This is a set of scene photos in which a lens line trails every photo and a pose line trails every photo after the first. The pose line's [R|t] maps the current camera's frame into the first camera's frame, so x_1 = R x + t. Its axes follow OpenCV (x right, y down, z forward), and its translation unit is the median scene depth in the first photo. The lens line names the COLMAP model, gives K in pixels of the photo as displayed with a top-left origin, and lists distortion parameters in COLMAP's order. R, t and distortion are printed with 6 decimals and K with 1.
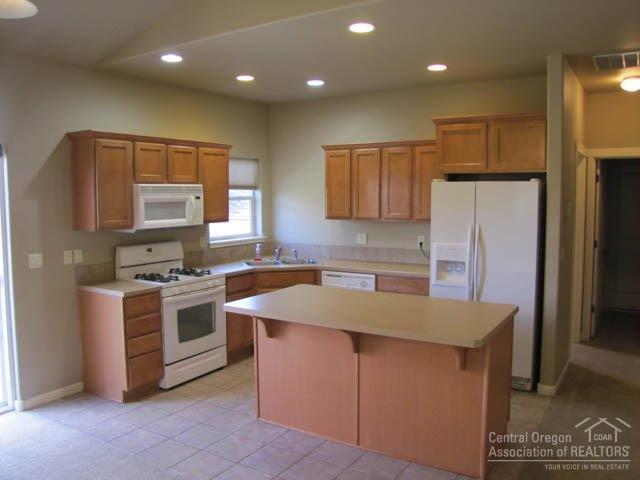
lens RADIAL K [[521.3, 0, 320.0], [0, 521.3, 240.0], [0, 0, 1]] dist [-0.070508, 0.008030]
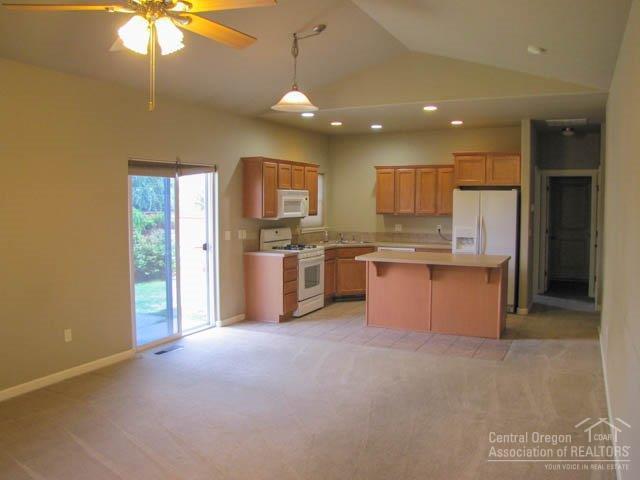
lens RADIAL K [[521.3, 0, 320.0], [0, 521.3, 240.0], [0, 0, 1]] dist [-0.070508, 0.008030]
pose [[0.994032, -0.001230, 0.109083, -0.394179], [0.003106, 0.999850, -0.017032, 0.074590], [-0.109046, 0.017269, 0.993887, -0.609280]]
